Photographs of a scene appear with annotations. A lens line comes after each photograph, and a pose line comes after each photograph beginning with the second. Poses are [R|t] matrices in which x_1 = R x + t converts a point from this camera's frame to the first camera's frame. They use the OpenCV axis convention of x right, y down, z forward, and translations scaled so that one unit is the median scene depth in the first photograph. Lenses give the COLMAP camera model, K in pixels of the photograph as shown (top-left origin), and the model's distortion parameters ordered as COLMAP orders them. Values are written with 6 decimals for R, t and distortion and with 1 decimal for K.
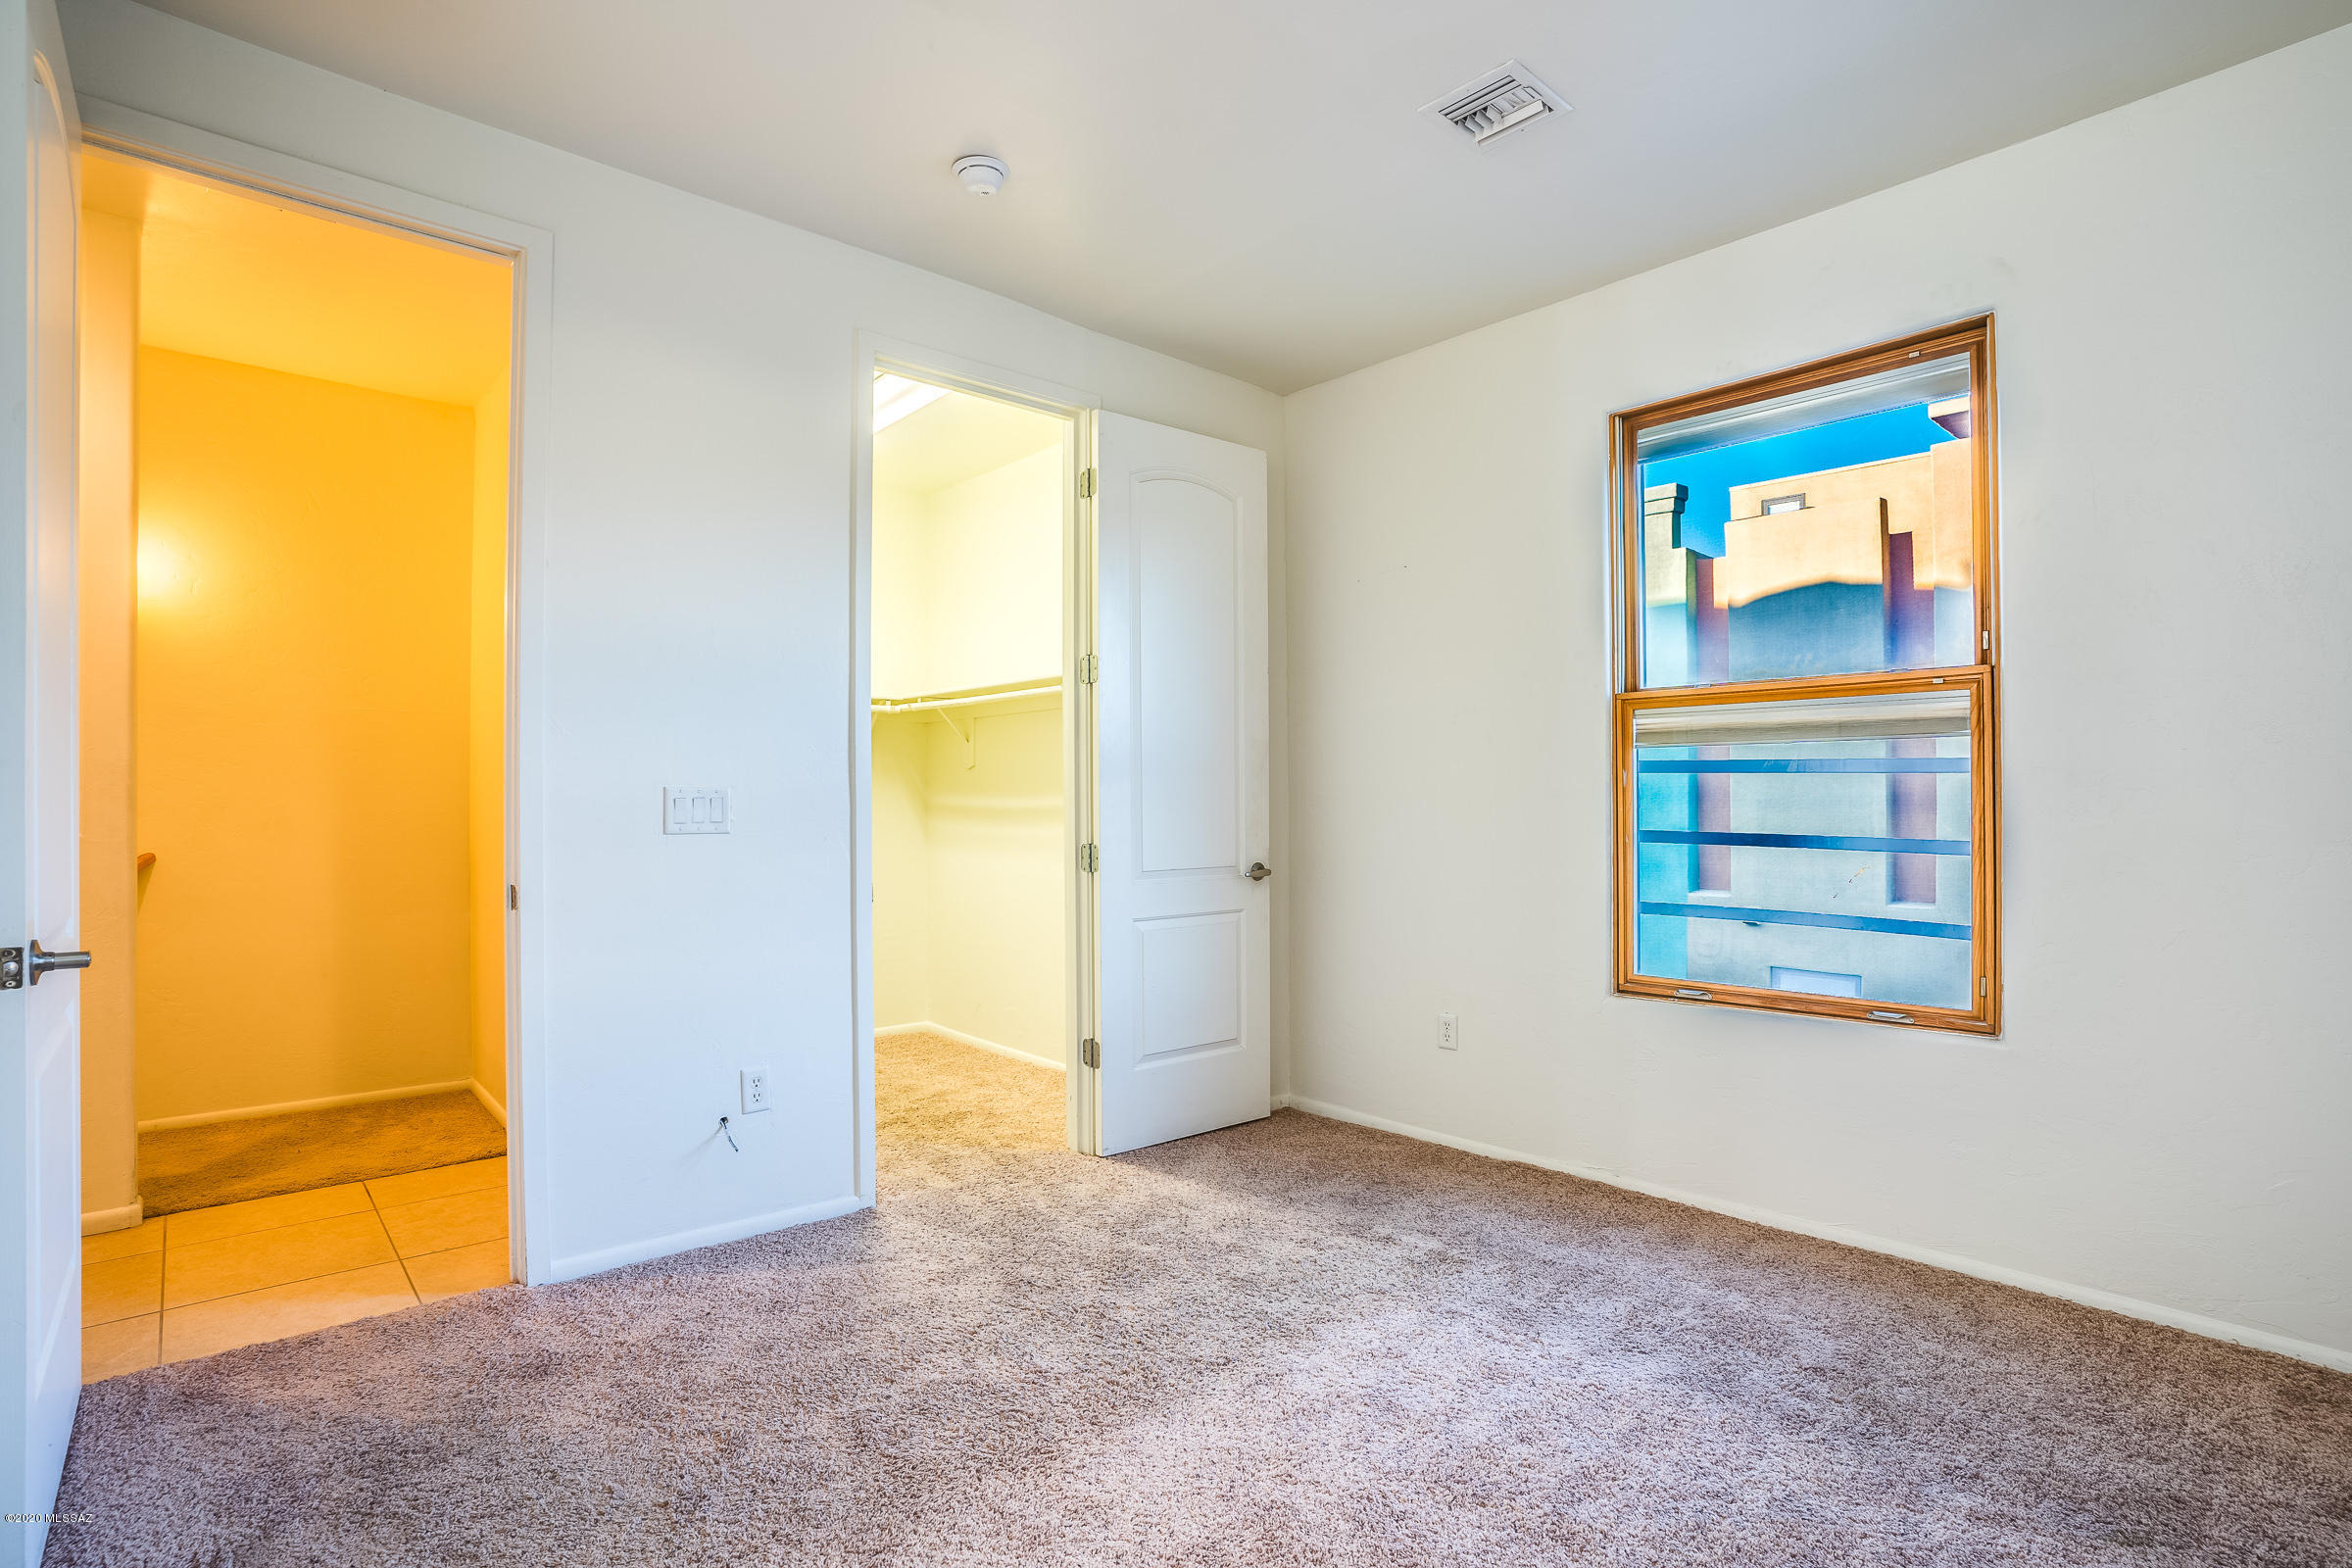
lens RADIAL K [[1165.4, 0, 1173.2], [0, 1165.4, 788.5], [0, 0, 1]] dist [-0.076241, 0.037910]
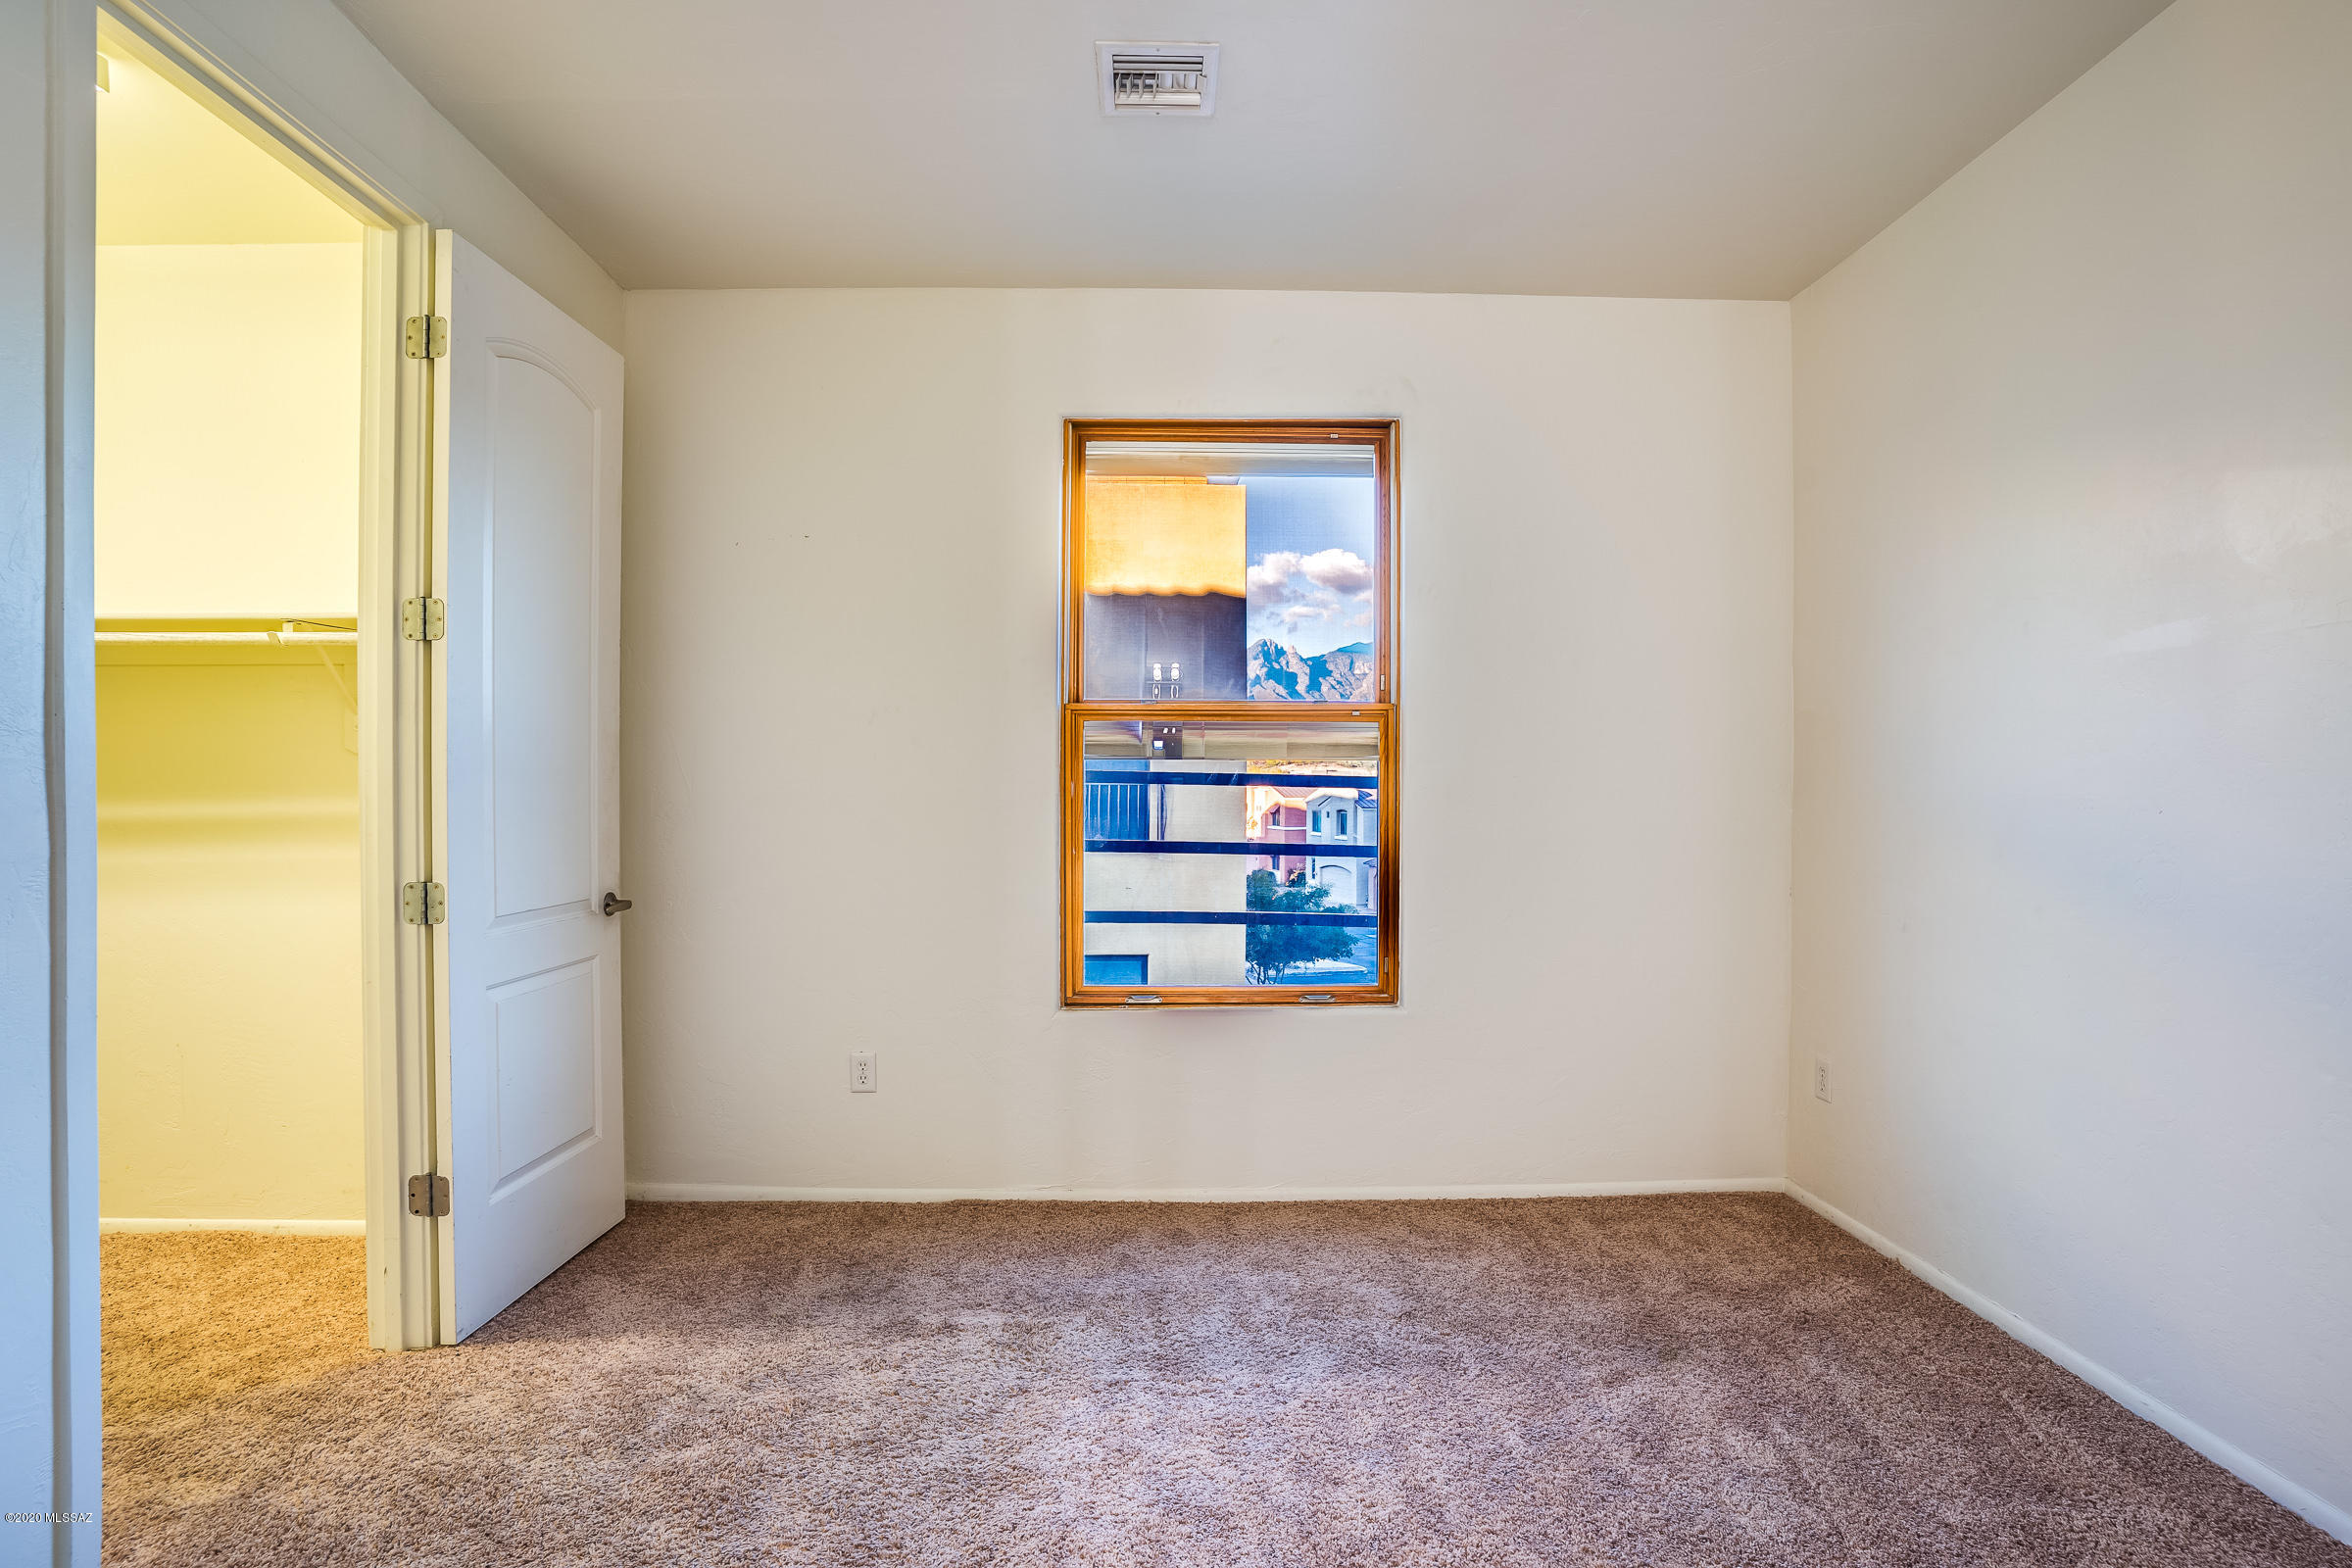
lens RADIAL K [[1165.4, 0, 1173.2], [0, 1165.4, 788.5], [0, 0, 1]] dist [-0.076241, 0.037910]
pose [[0.652759, 0.004068, 0.757555, -0.311142], [-0.012980, 0.999899, 0.005815, -0.016771], [-0.757455, -0.013629, 0.652746, 0.279477]]
